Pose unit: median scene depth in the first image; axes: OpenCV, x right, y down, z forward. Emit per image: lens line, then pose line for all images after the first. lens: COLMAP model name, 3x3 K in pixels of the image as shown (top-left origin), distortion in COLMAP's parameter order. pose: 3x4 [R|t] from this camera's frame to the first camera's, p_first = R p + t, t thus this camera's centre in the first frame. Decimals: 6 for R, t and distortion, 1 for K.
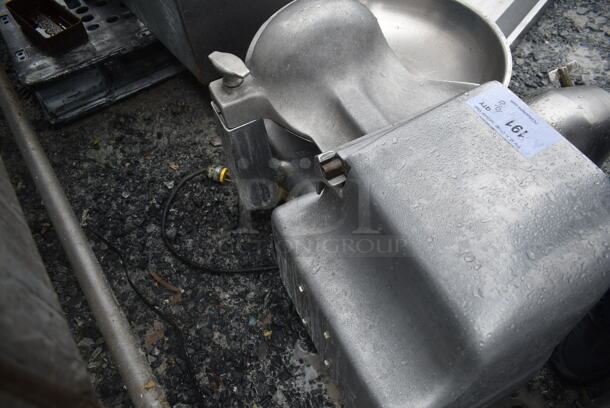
lens RADIAL K [[455.6, 0, 307.5], [0, 455.6, 203.6], [0, 0, 1]] dist [-0.020042, 0.012343]
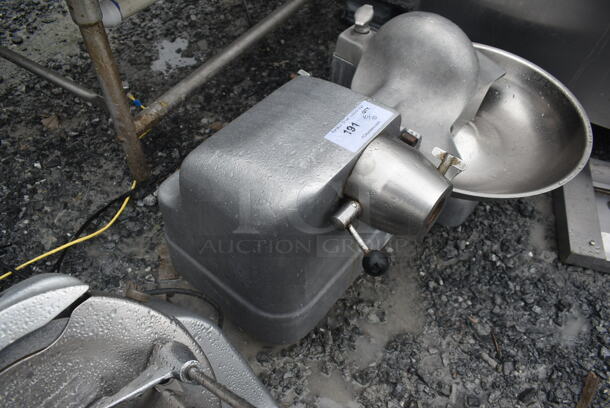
lens RADIAL K [[455.6, 0, 296.5], [0, 455.6, 200.2], [0, 0, 1]] dist [-0.020042, 0.012343]
pose [[0.380649, 0.777246, -0.500994, 0.552287], [-0.802531, 0.546824, 0.238595, -0.109854], [0.459402, 0.311242, 0.831912, -0.020390]]
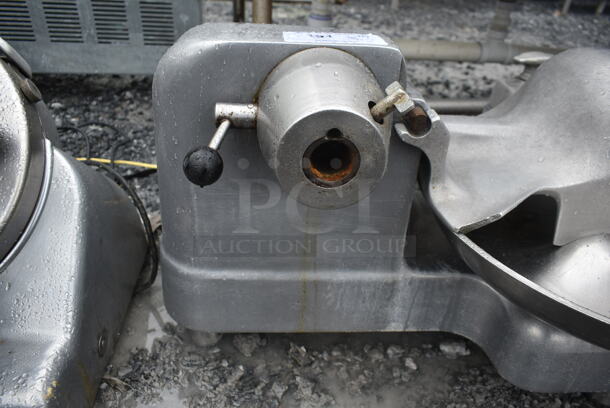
lens RADIAL K [[455.6, 0, 306.2], [0, 455.6, 202.6], [0, 0, 1]] dist [-0.020042, 0.012343]
pose [[-0.406396, 0.546042, -0.732585, 0.620780], [-0.775524, 0.217802, 0.592558, -0.287045], [0.483120, 0.808950, 0.334955, 0.444675]]
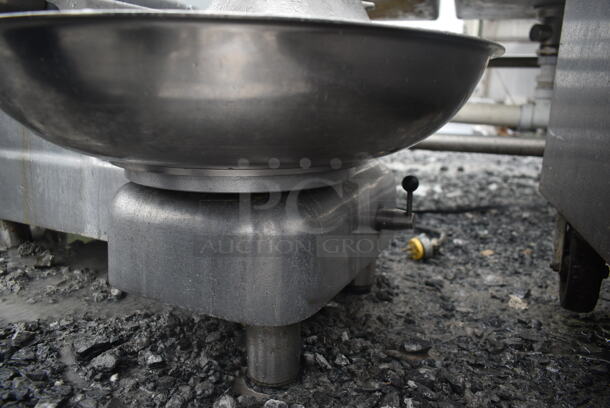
lens RADIAL K [[455.6, 0, 307.6], [0, 455.6, 206.9], [0, 0, 1]] dist [-0.020042, 0.012343]
pose [[-0.804700, 0.211769, -0.554627, 0.325619], [-0.457010, 0.375347, 0.806385, -0.576815], [0.378945, 0.902368, -0.205261, 1.008867]]
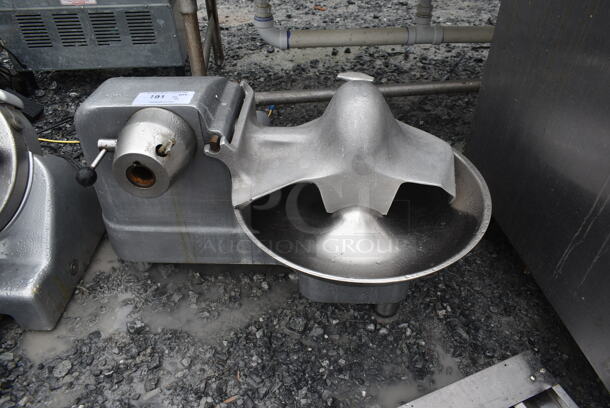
lens RADIAL K [[455.6, 0, 303.1], [0, 455.6, 200.6], [0, 0, 1]] dist [-0.020042, 0.012343]
pose [[-0.489867, 0.629420, -0.603209, 0.658620], [-0.689211, 0.144114, 0.710084, -0.752555], [0.533872, 0.763585, 0.363206, 0.454813]]
